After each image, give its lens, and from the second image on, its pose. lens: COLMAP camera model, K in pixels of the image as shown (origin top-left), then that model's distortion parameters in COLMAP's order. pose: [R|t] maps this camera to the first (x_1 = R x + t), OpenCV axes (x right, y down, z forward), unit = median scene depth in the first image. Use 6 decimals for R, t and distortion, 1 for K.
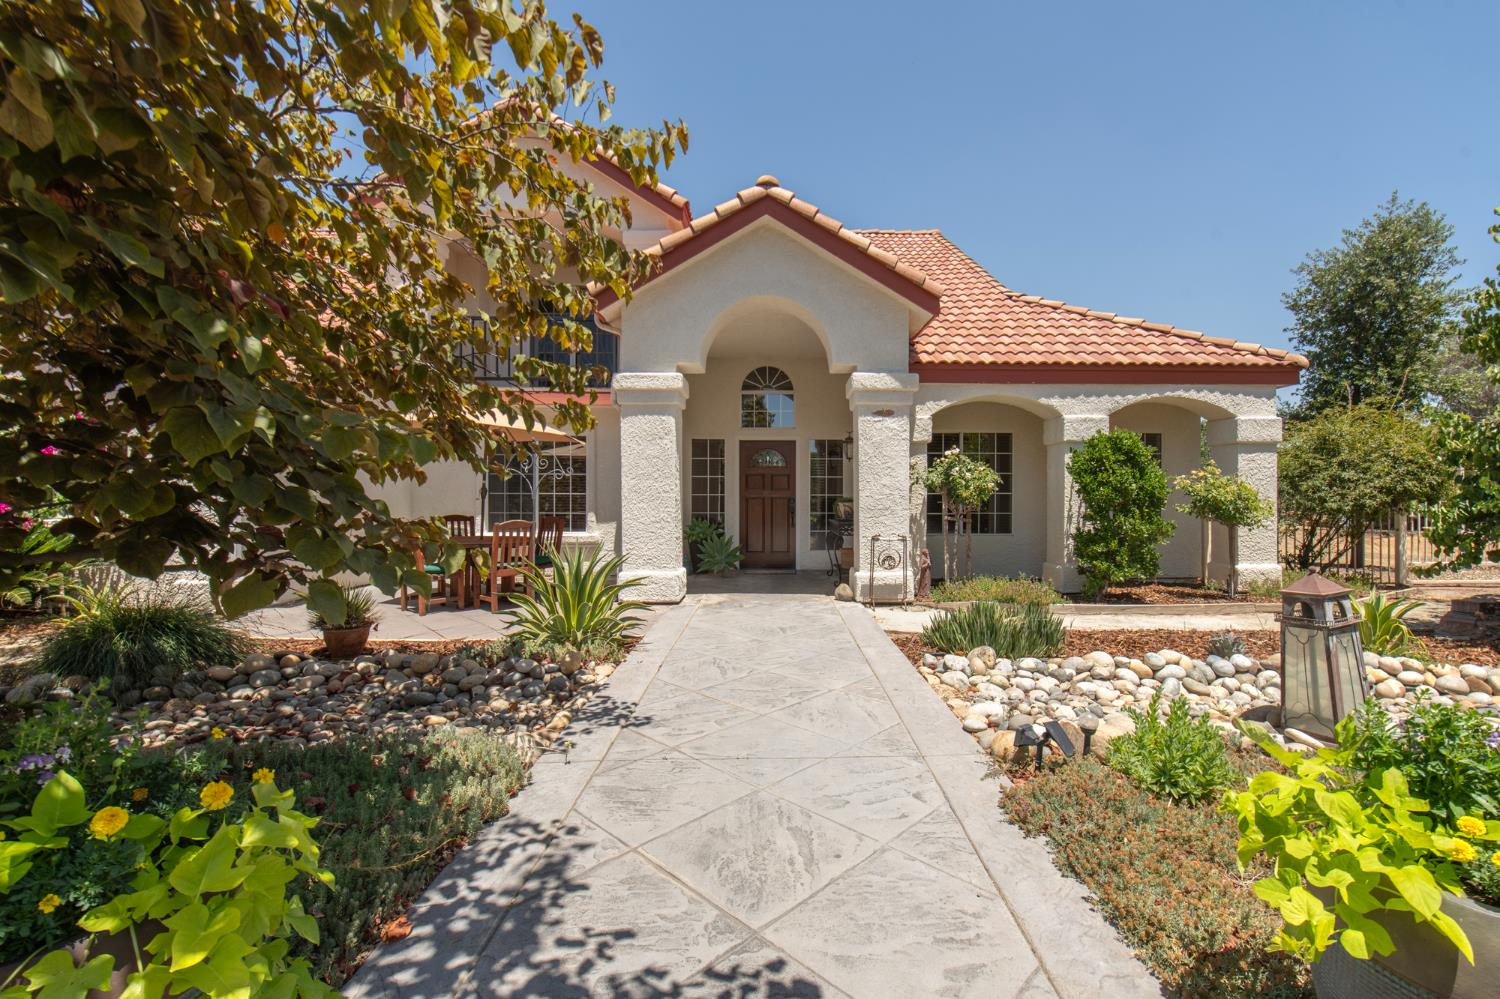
lens RADIAL K [[599.3, 0, 770.7], [0, 599.3, 505.8], [0, 0, 1]] dist [-0.000526, -0.000071]
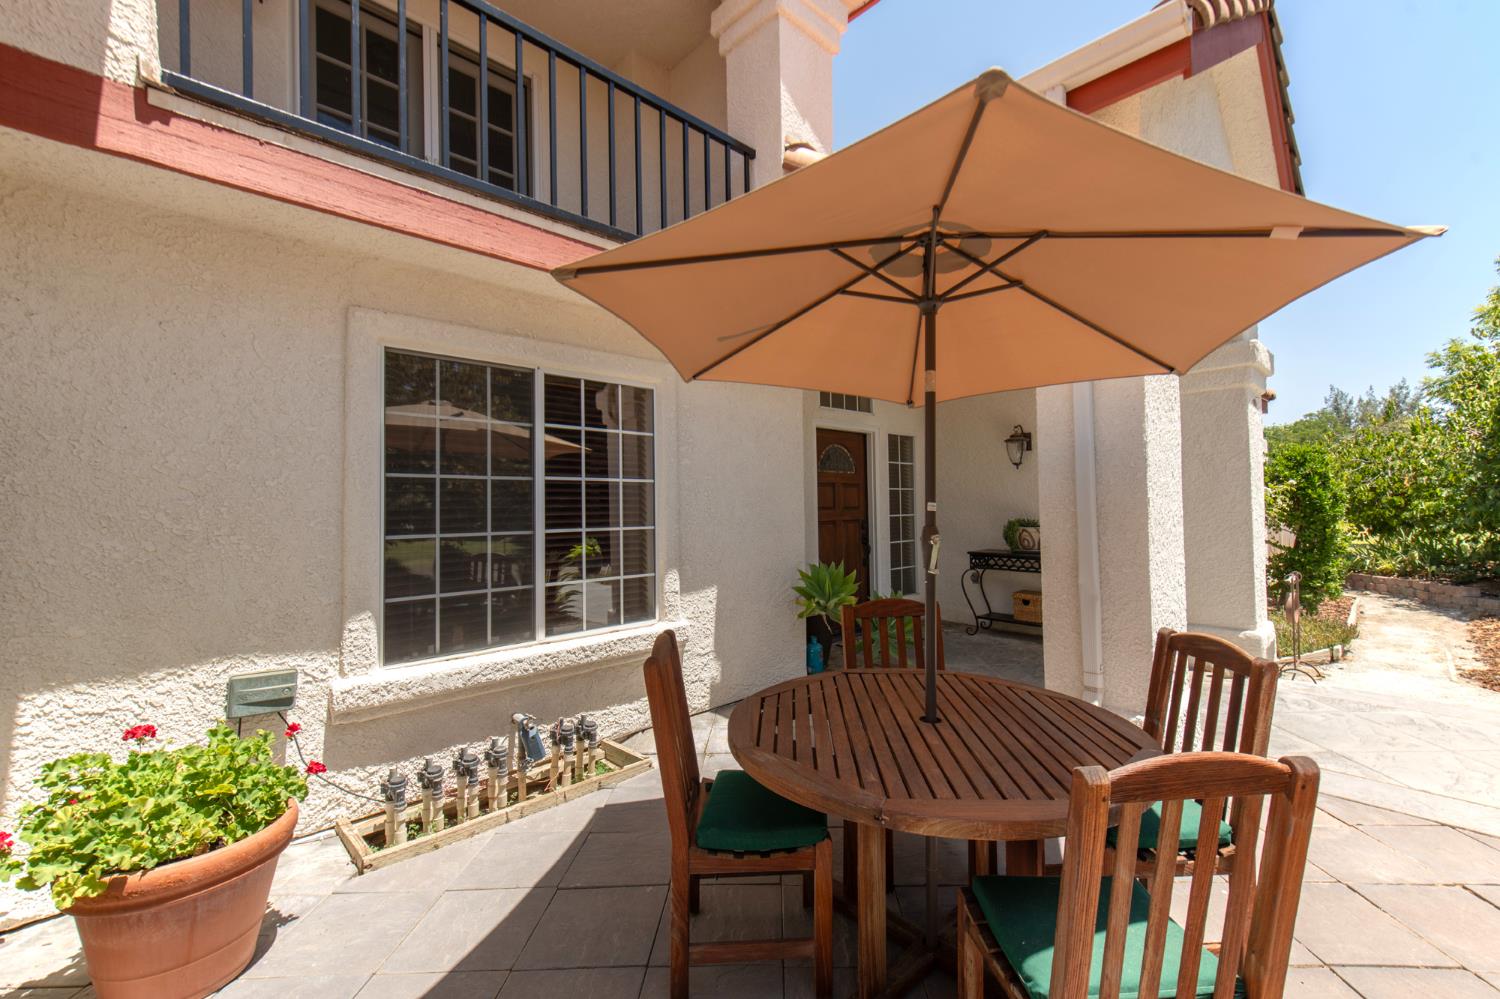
lens RADIAL K [[612.7, 0, 750.0], [0, 612.7, 499.5], [0, 0, 1]] dist [0.000096, -0.000060]
pose [[0.733723, -0.007248, 0.679411, -0.724757], [0.021994, 0.999672, -0.013087, -0.042687], [-0.679093, 0.024545, 0.733642, 0.835998]]
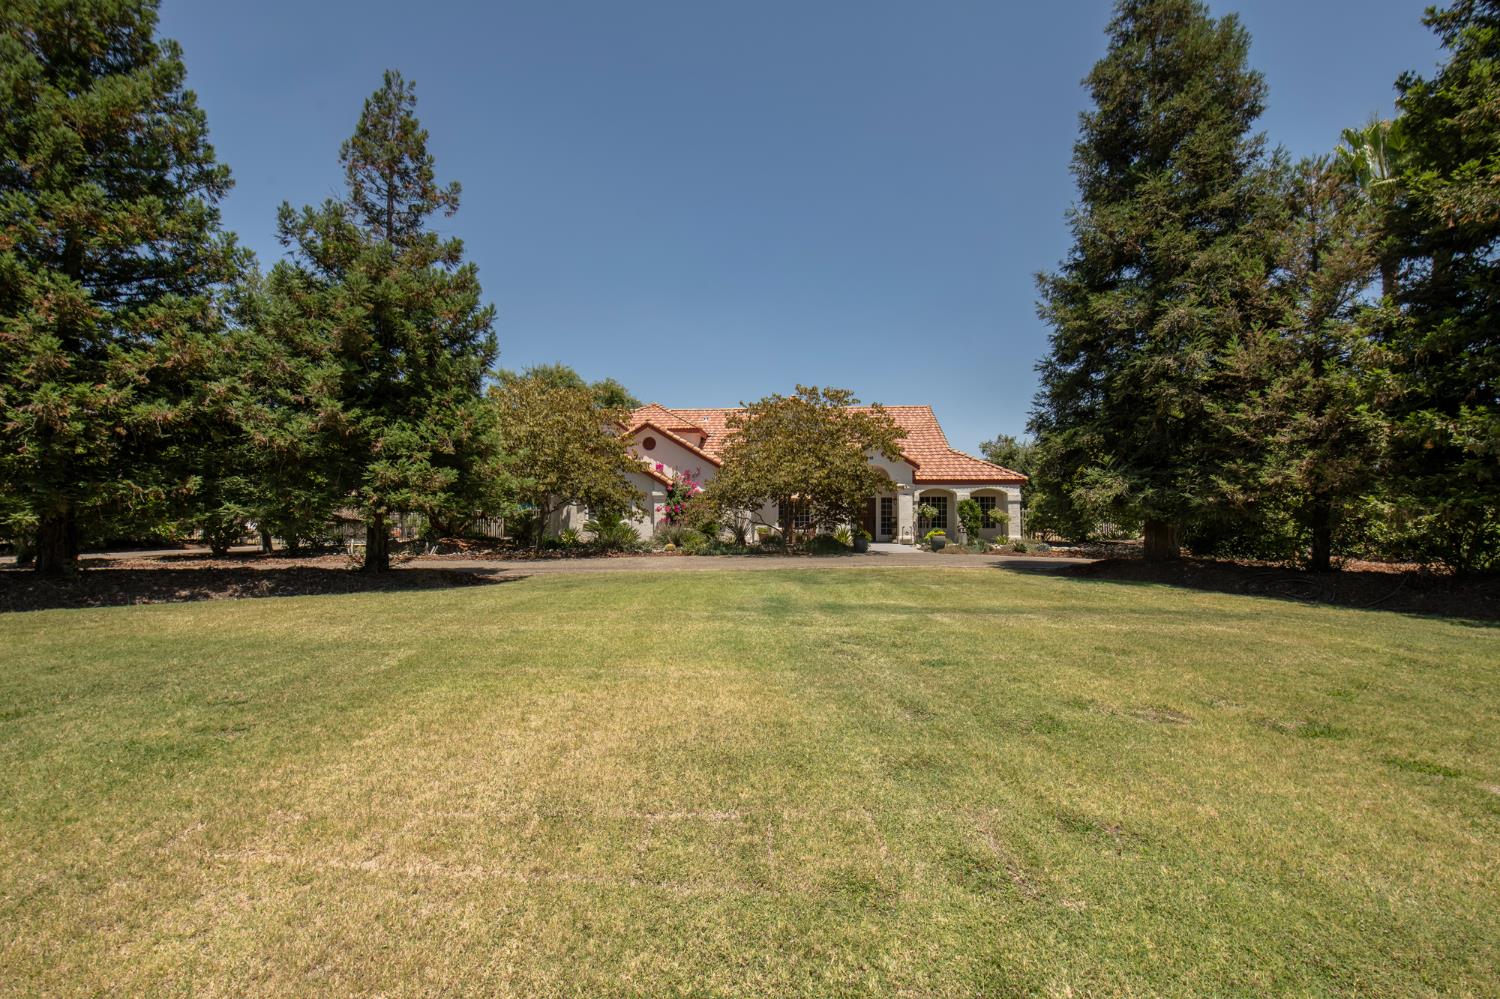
lens RADIAL K [[612.7, 0, 750.0], [0, 612.7, 499.5], [0, 0, 1]] dist [0.000096, -0.000060]
pose [[0.996114, -0.000519, -0.088077, -0.420306], [-0.003184, 0.999117, -0.041902, 0.040940], [0.088021, 0.042020, 0.995232, -2.750695]]
